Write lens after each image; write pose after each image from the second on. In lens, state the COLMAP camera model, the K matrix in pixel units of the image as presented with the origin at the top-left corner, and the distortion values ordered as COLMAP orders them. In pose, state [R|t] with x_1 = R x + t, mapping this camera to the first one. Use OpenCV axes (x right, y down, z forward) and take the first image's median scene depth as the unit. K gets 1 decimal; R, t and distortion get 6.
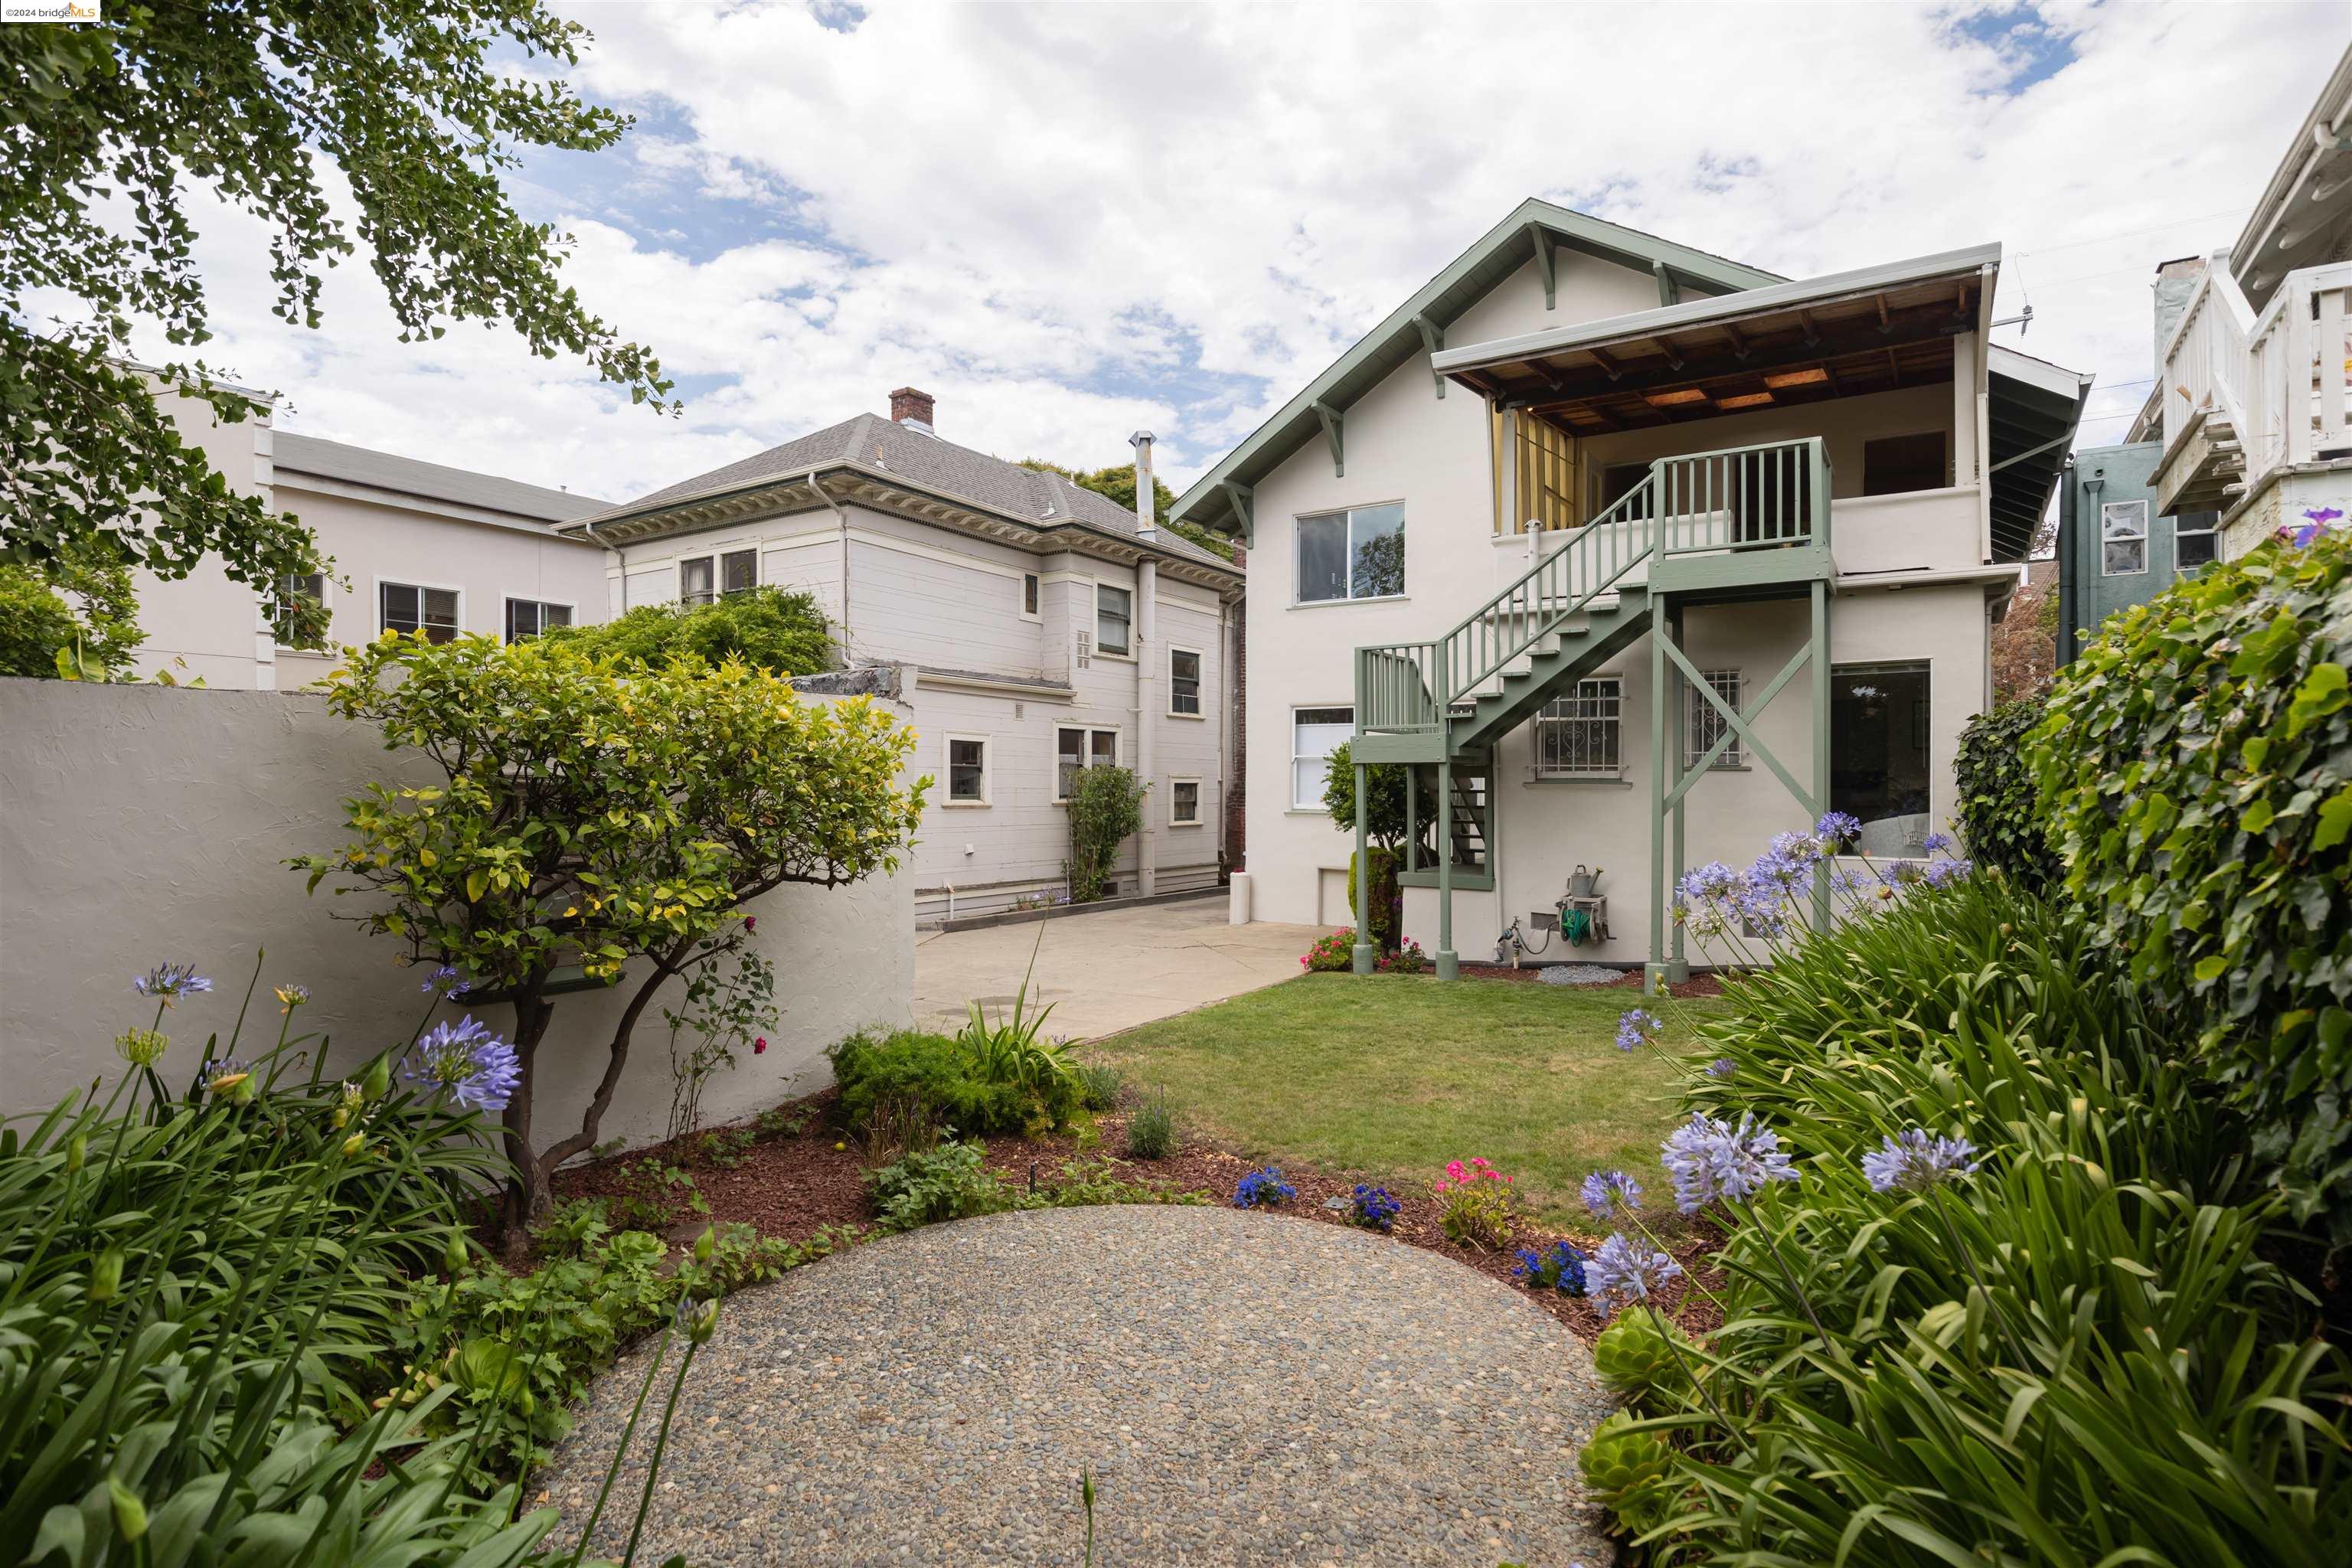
lens RADIAL K [[1190.0, 0, 1176.5], [0, 1190.0, 783.7], [0, 0, 1]] dist [-0.018855, 0.003410]
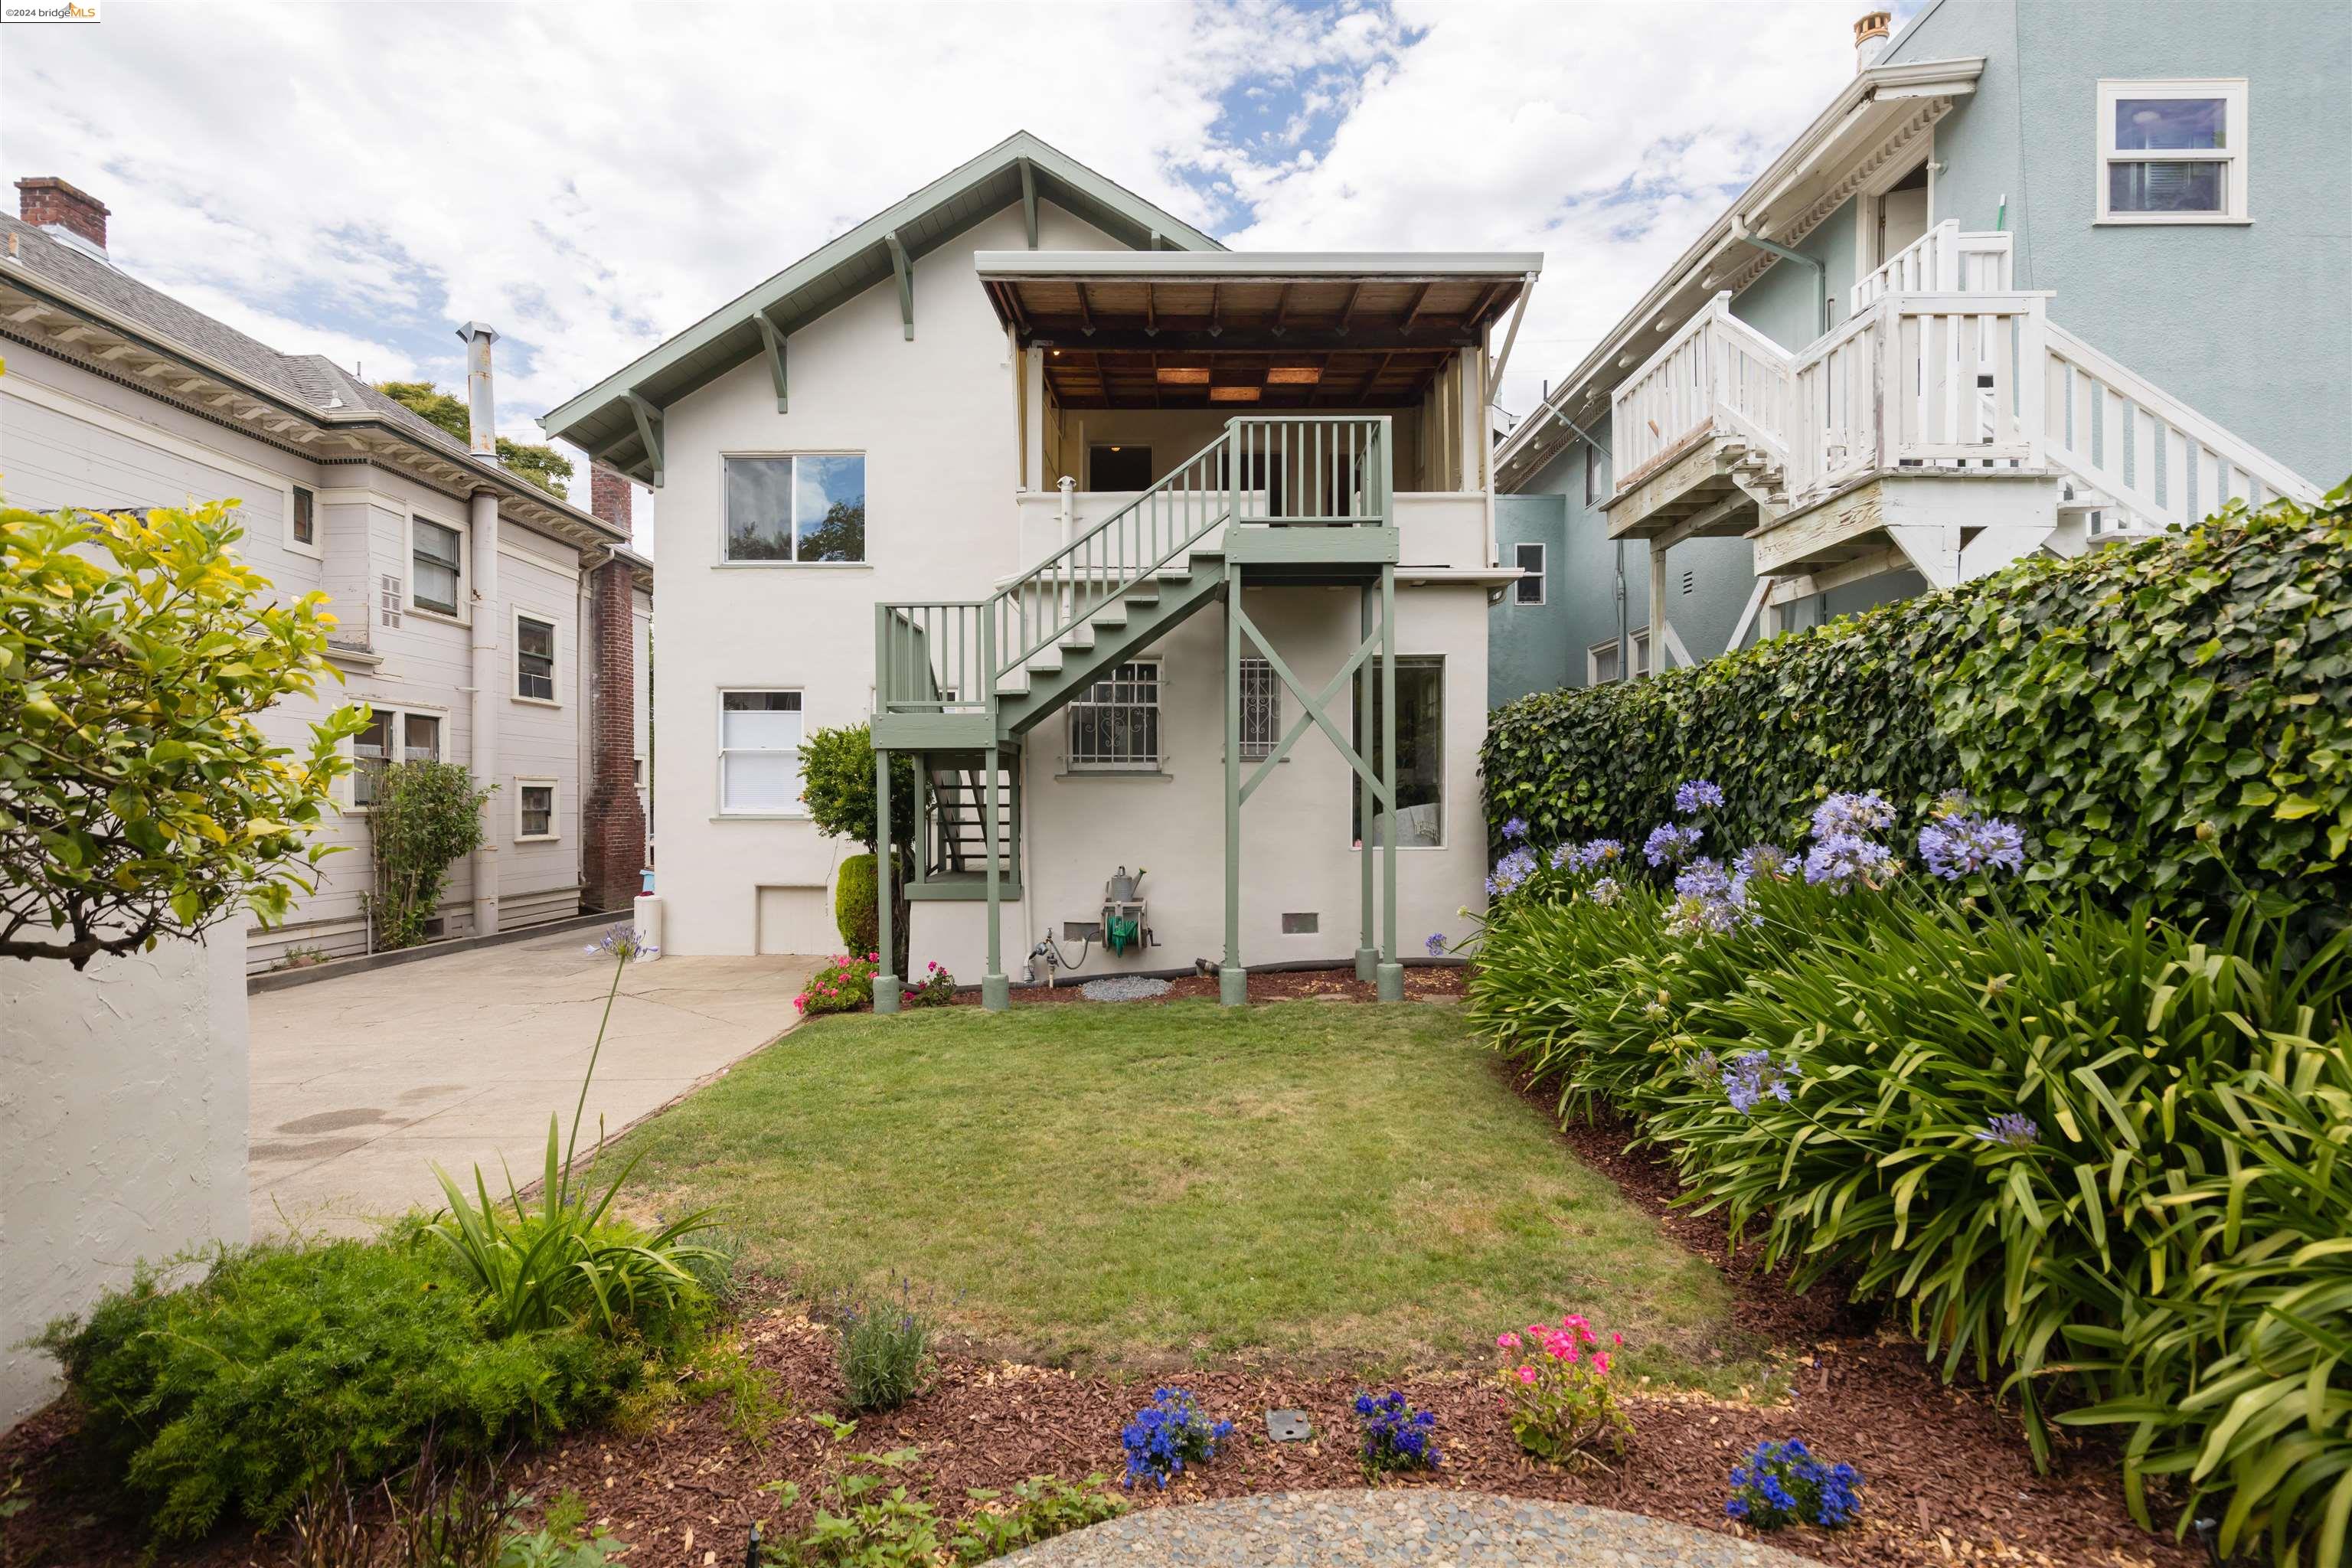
lens RADIAL K [[1154.2, 0, 1170.2], [0, 1154.2, 791.4], [0, 0, 1]] dist [0.008665, 0.002972]
pose [[0.838414, -0.008027, 0.544975, -0.098898], [0.009074, 0.999959, 0.000770, 0.010090], [-0.544958, 0.004299, 0.838452, 0.218735]]
